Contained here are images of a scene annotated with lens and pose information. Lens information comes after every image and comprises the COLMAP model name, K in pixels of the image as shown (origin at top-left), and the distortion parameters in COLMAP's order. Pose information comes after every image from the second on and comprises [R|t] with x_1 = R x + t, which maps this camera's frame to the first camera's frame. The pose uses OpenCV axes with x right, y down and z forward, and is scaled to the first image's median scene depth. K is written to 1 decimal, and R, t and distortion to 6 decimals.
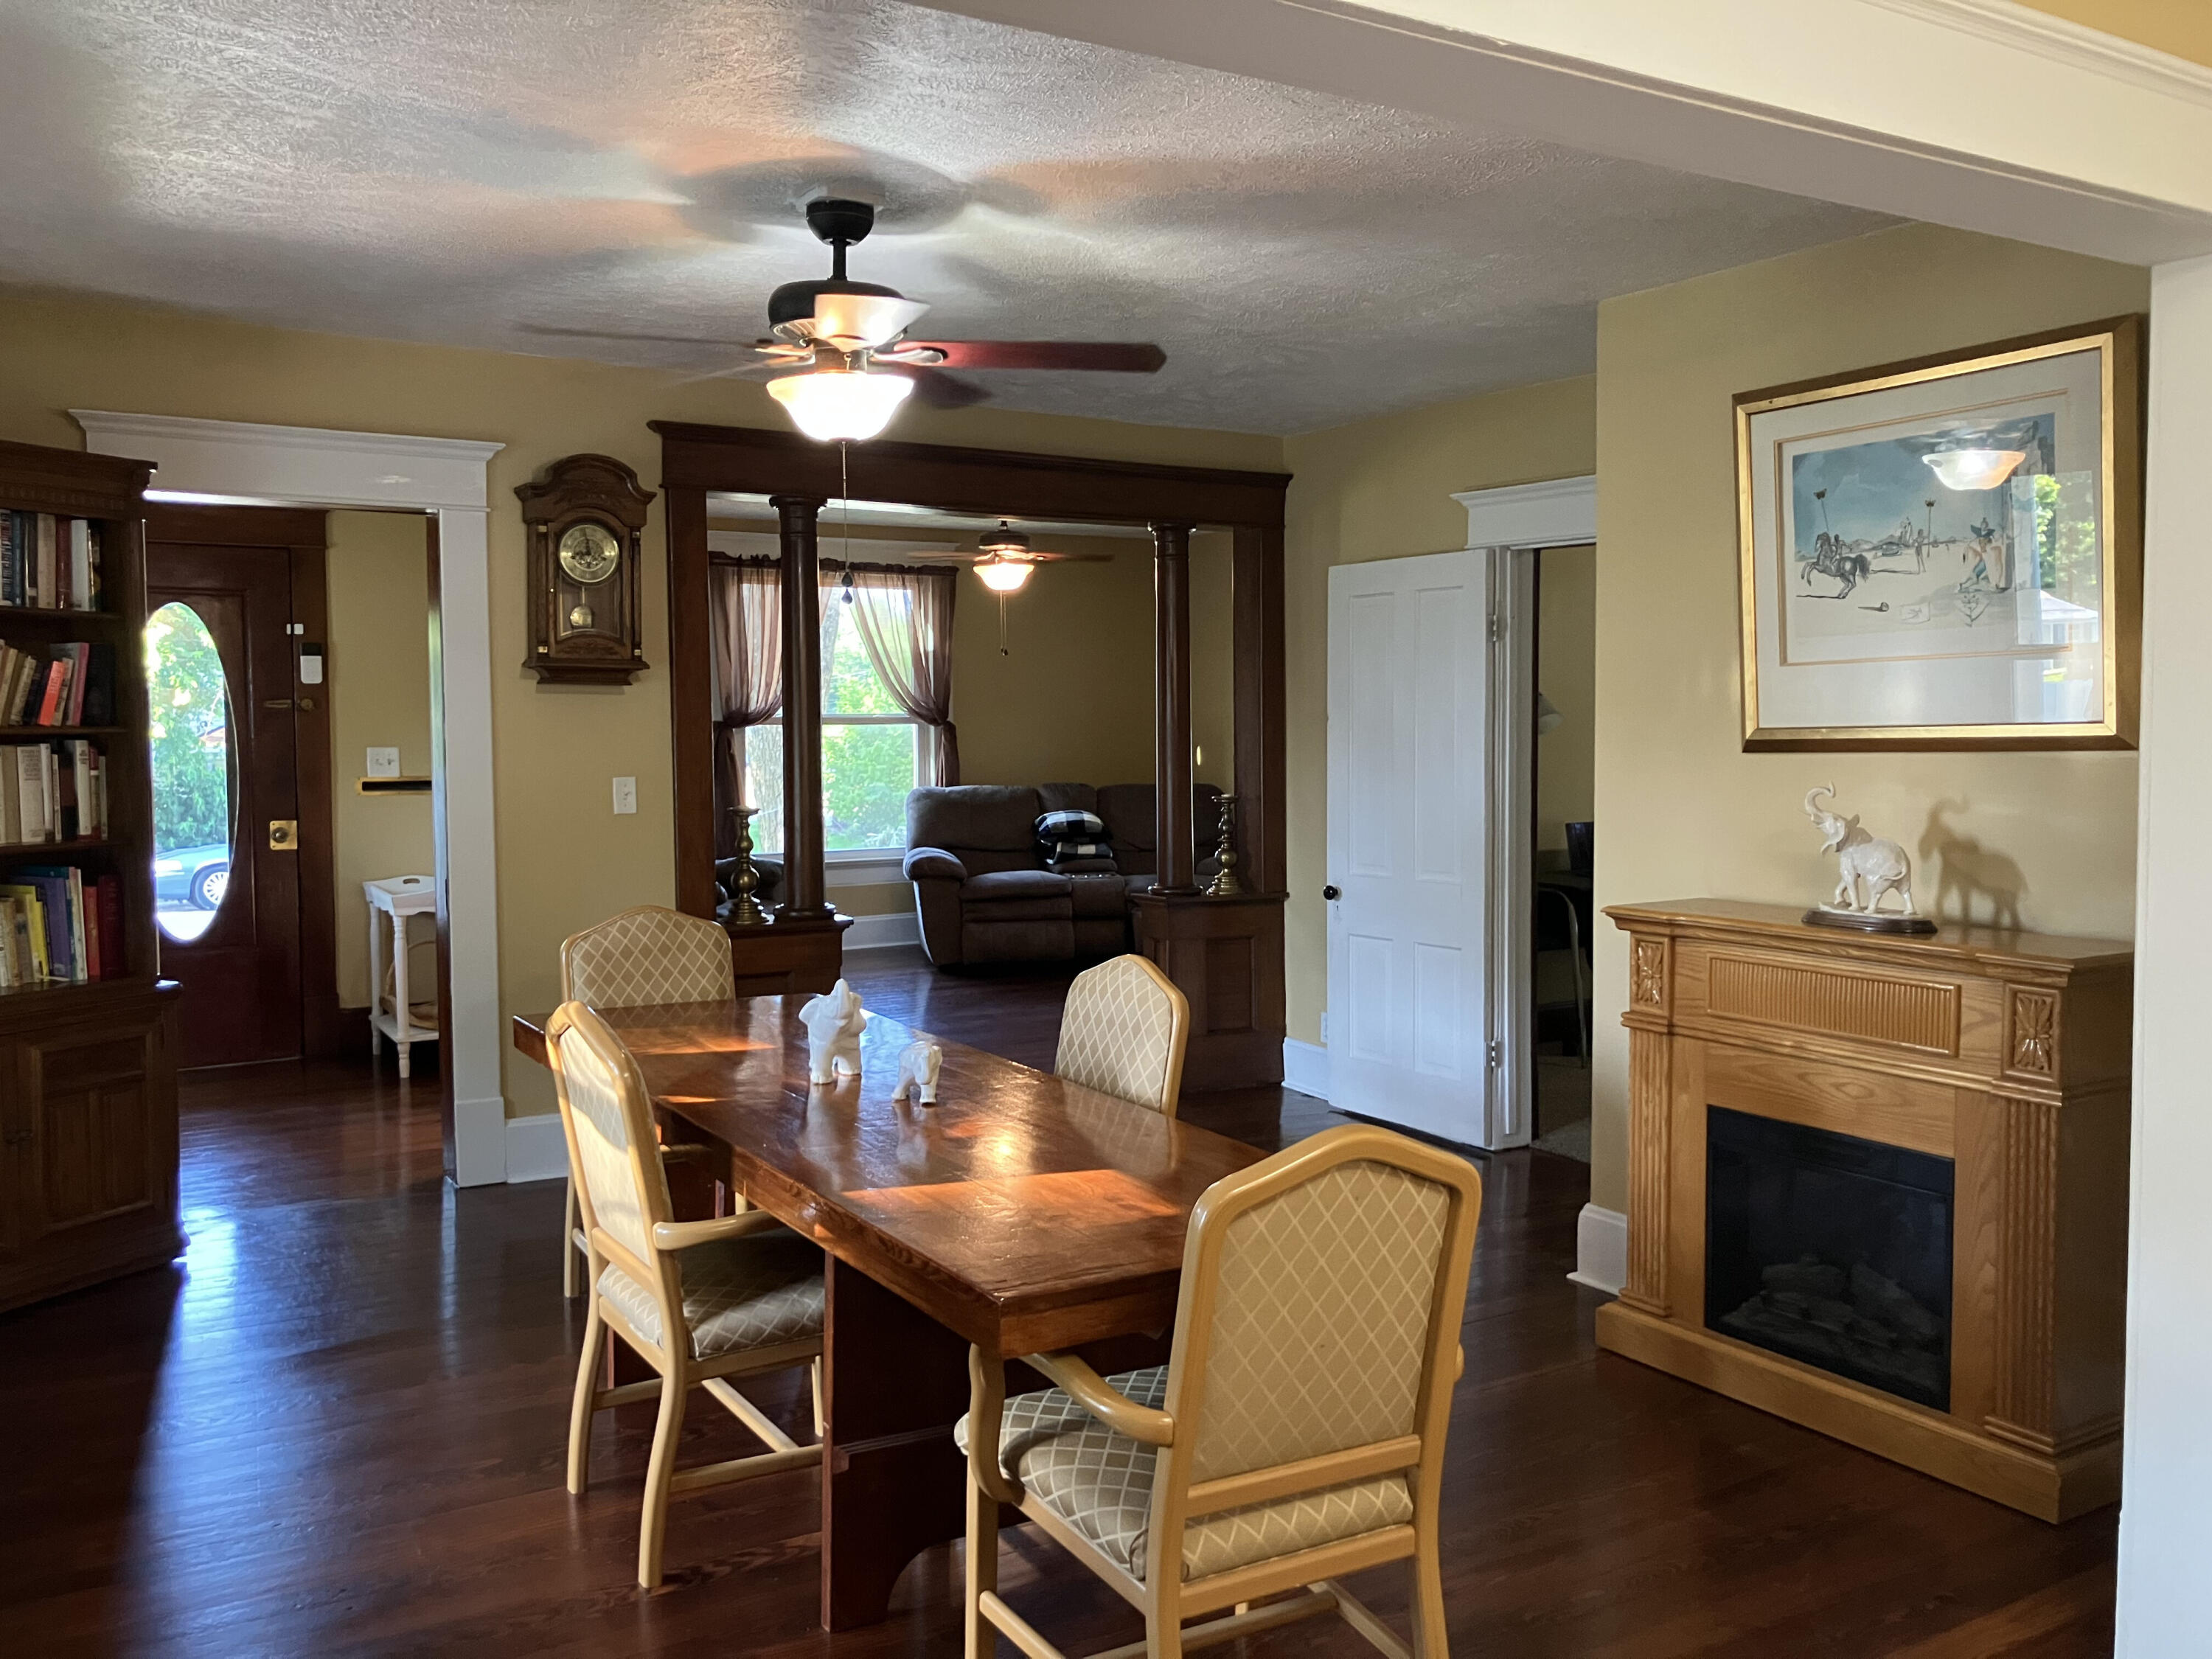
lens RADIAL K [[1803.7, 0, 1097.2], [0, 1803.7, 815.8], [0, 0, 1]] dist [0.050693, -0.111310]
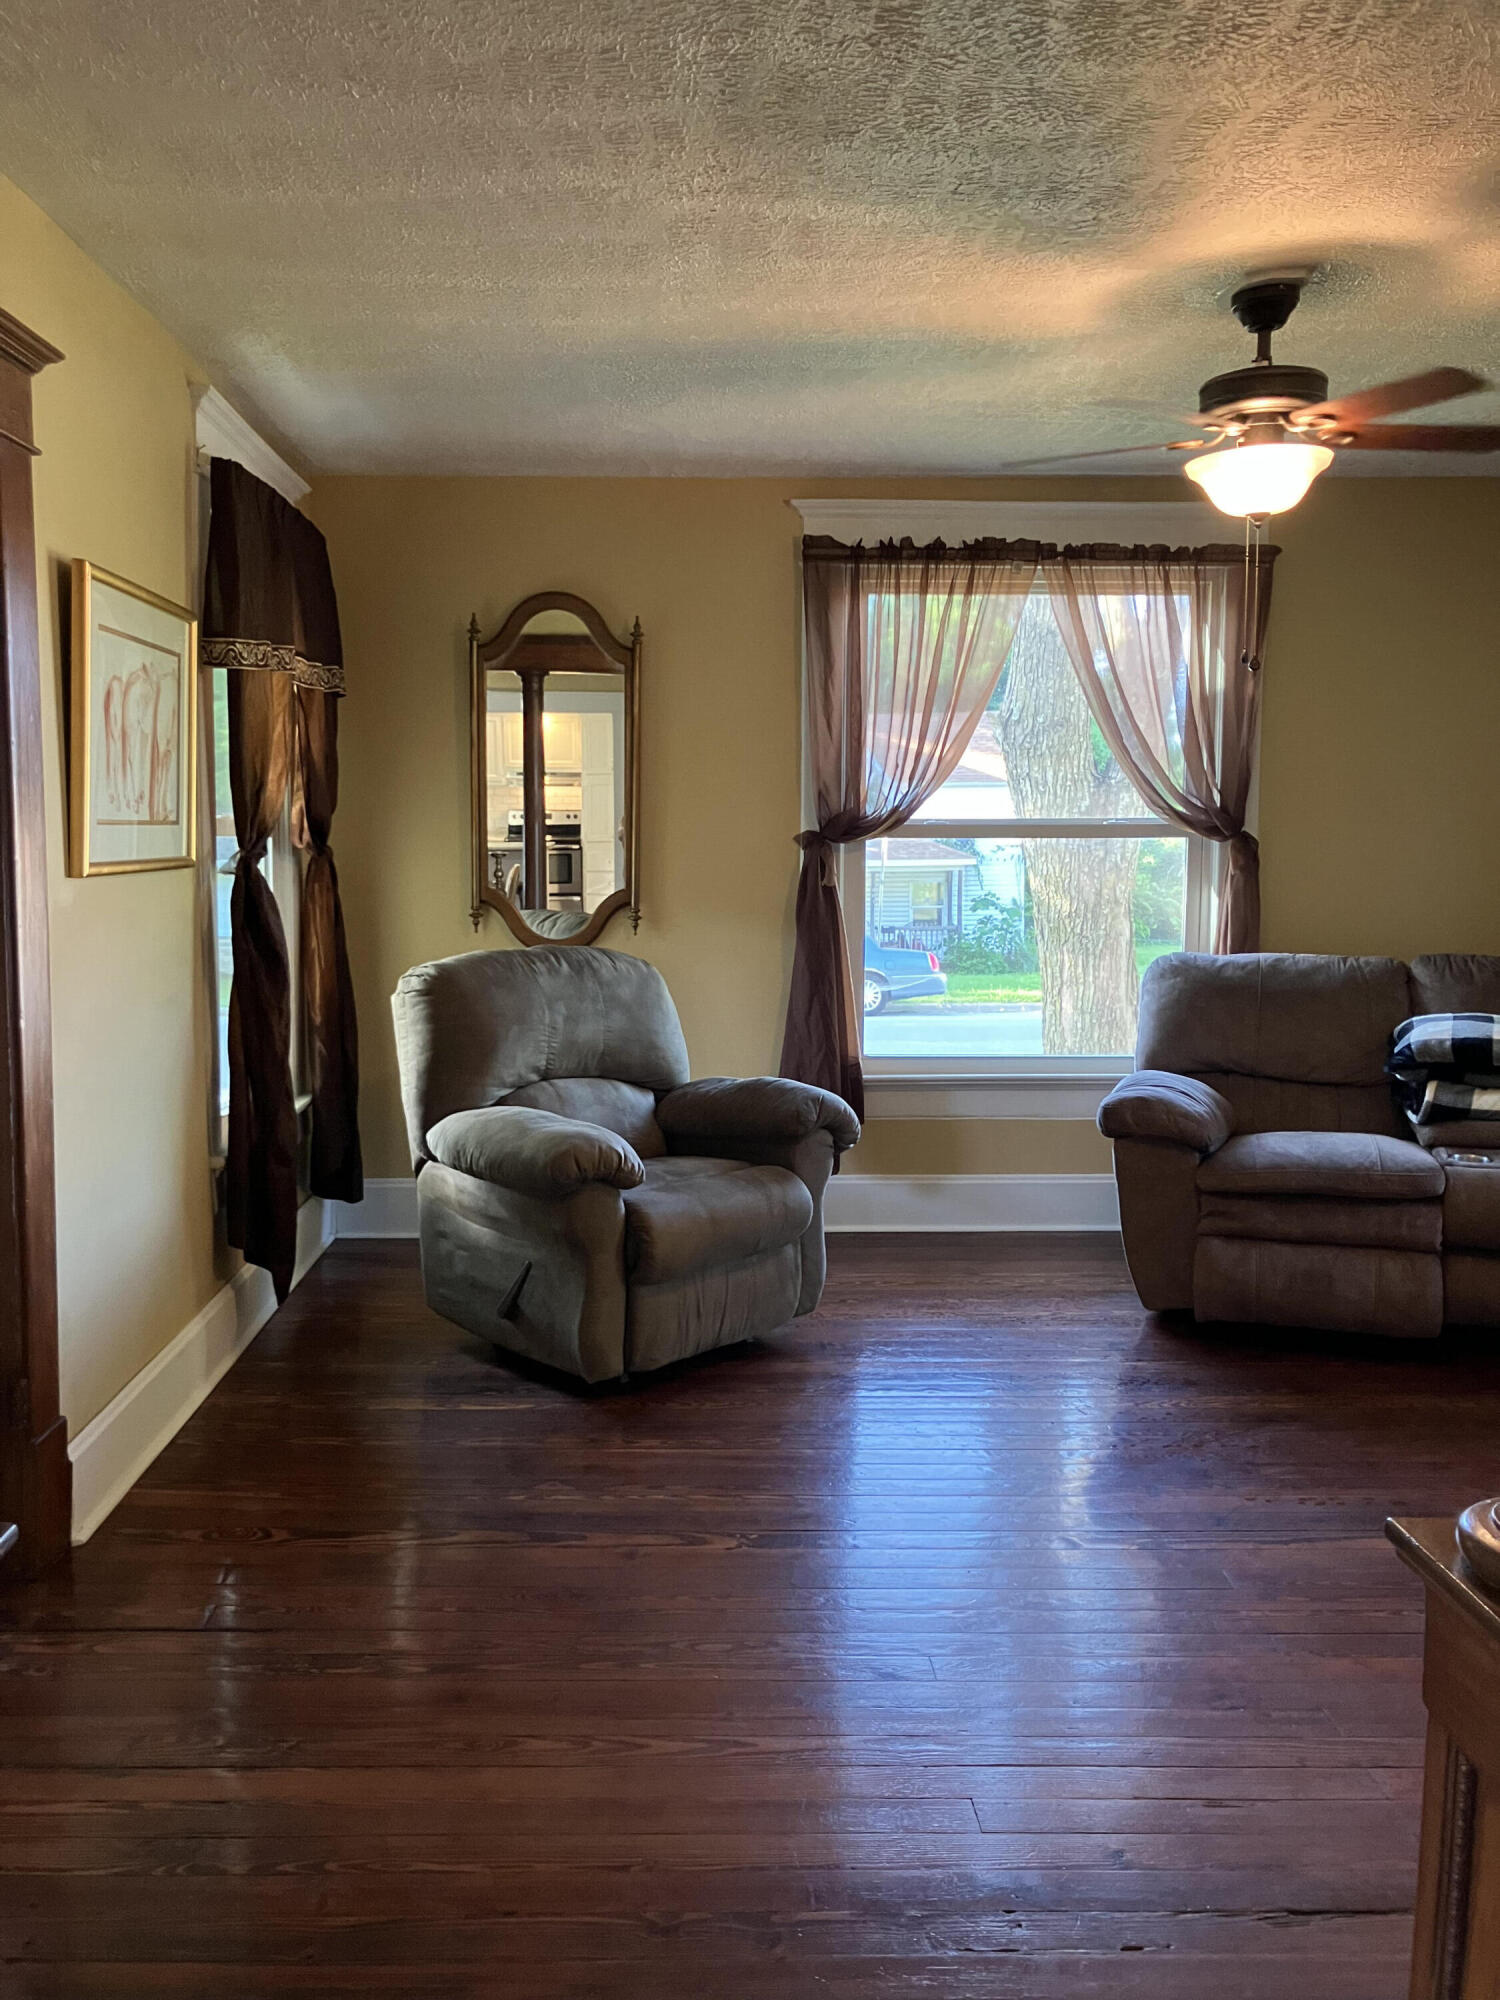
lens RADIAL K [[1644.6, 0, 750.0], [0, 1644.6, 1000.0], [0, 0, 1]] dist [0.059297, -0.109282]
pose [[0.865362, 0.051266, -0.498519, 0.103607], [-0.029001, 0.998210, 0.052310, -0.063148], [0.500308, -0.030809, 0.865299, 1.317335]]
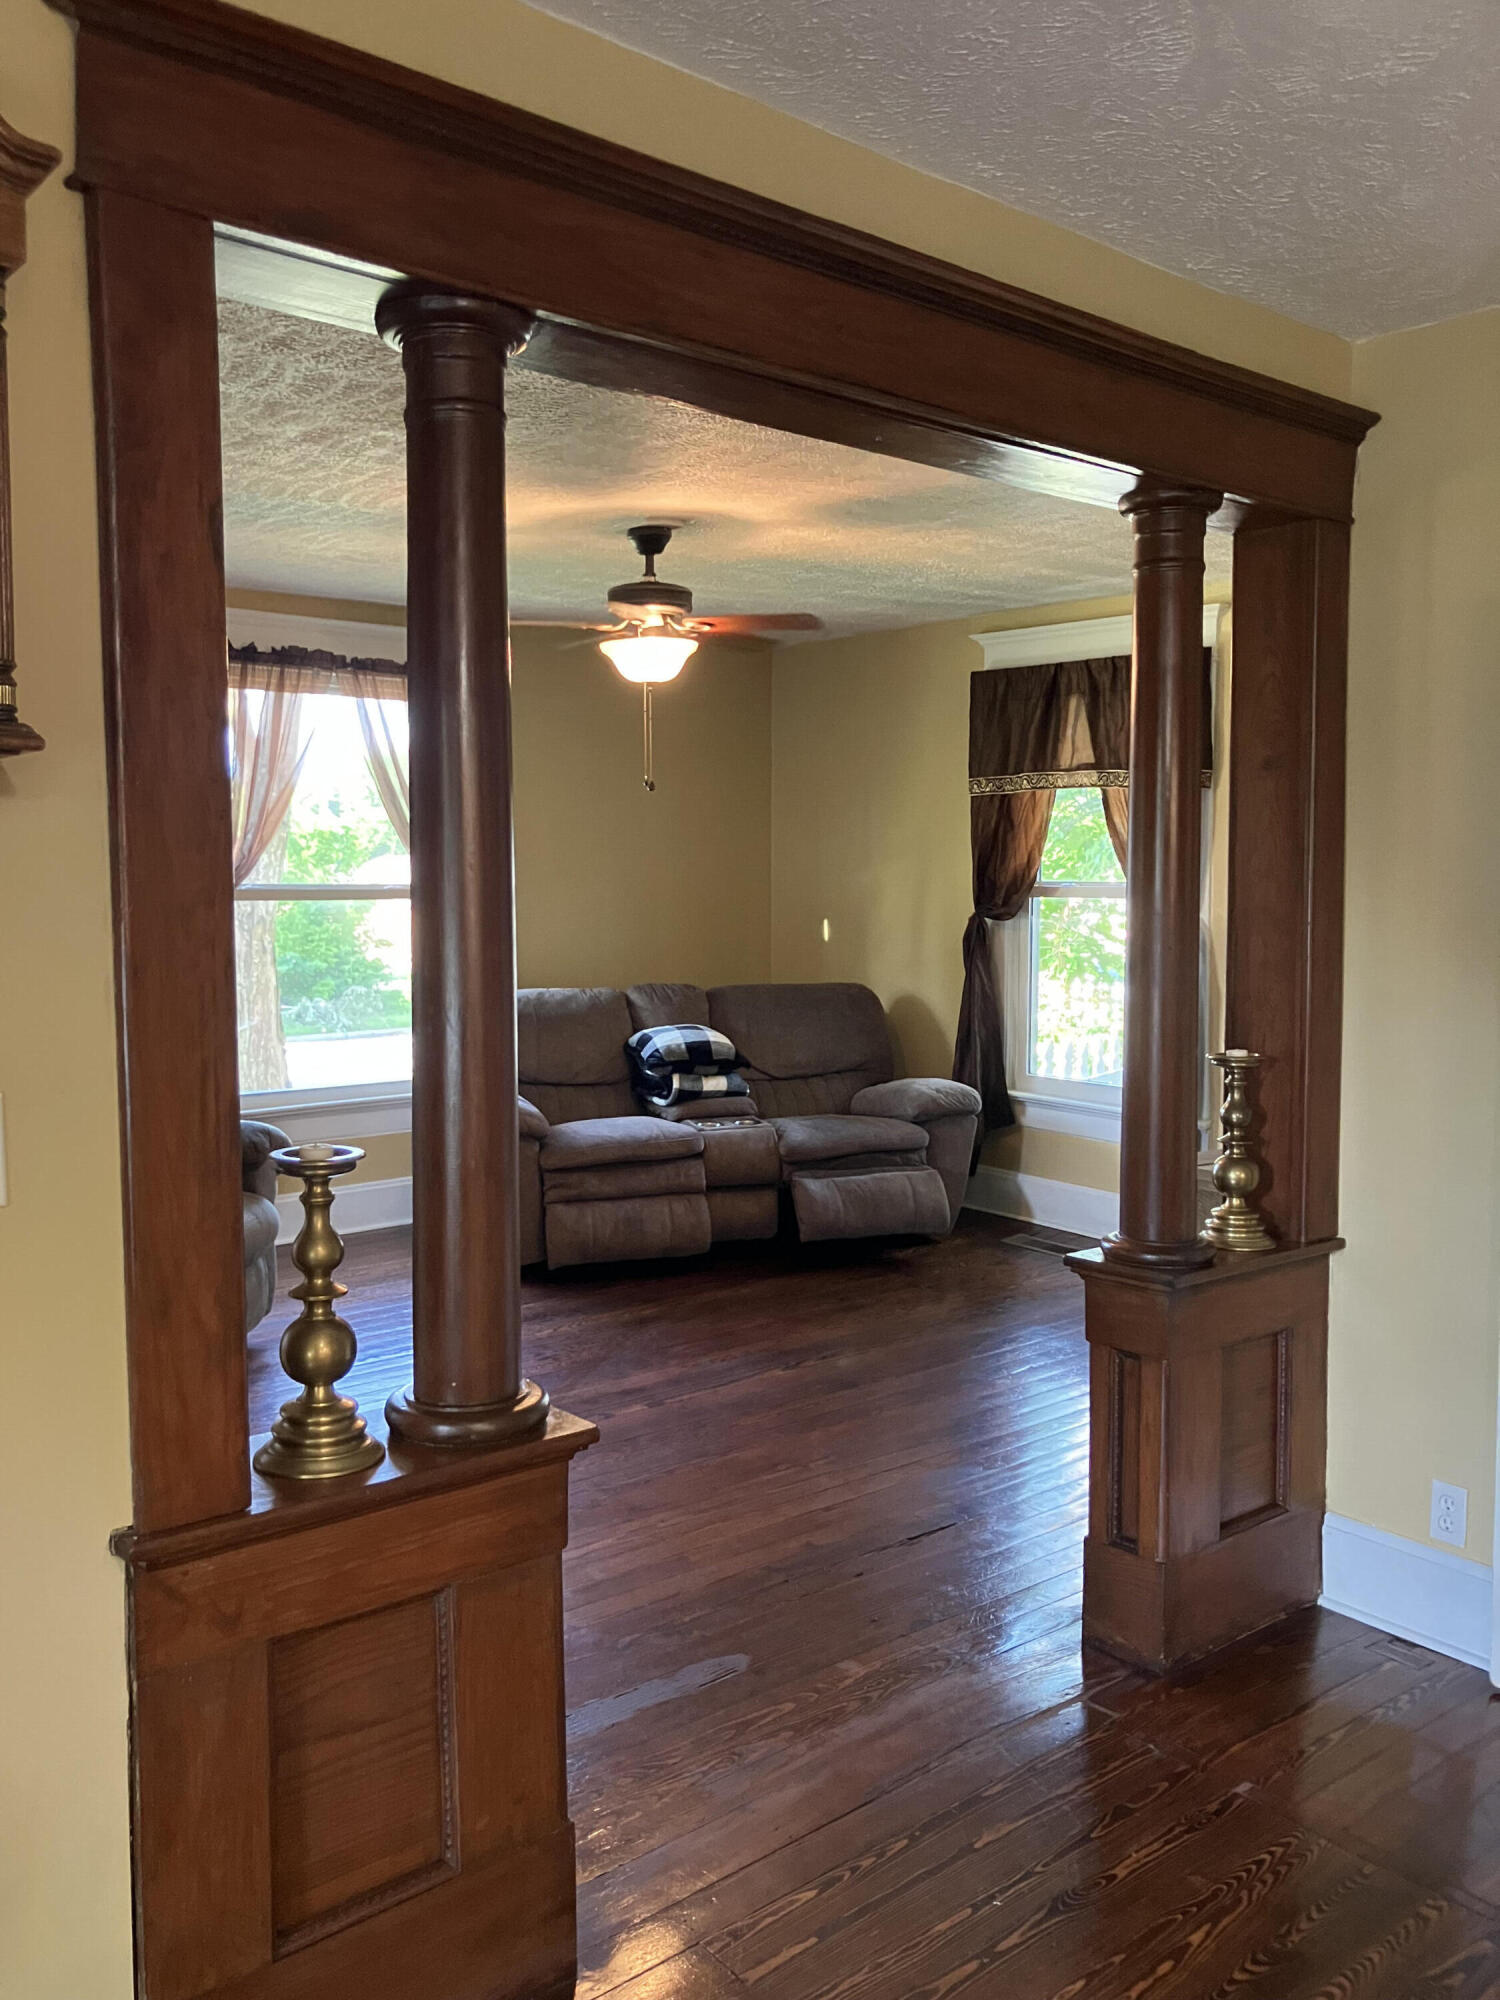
lens RADIAL K [[1630.8, 0, 724.0], [0, 1630.8, 1008.2], [0, 0, 1]] dist [0.050693, -0.111310]
pose [[0.988348, -0.010248, 0.151866, -0.241131], [0.006804, 0.999708, 0.023182, -0.061009], [-0.152059, -0.021879, 0.988129, 0.982668]]
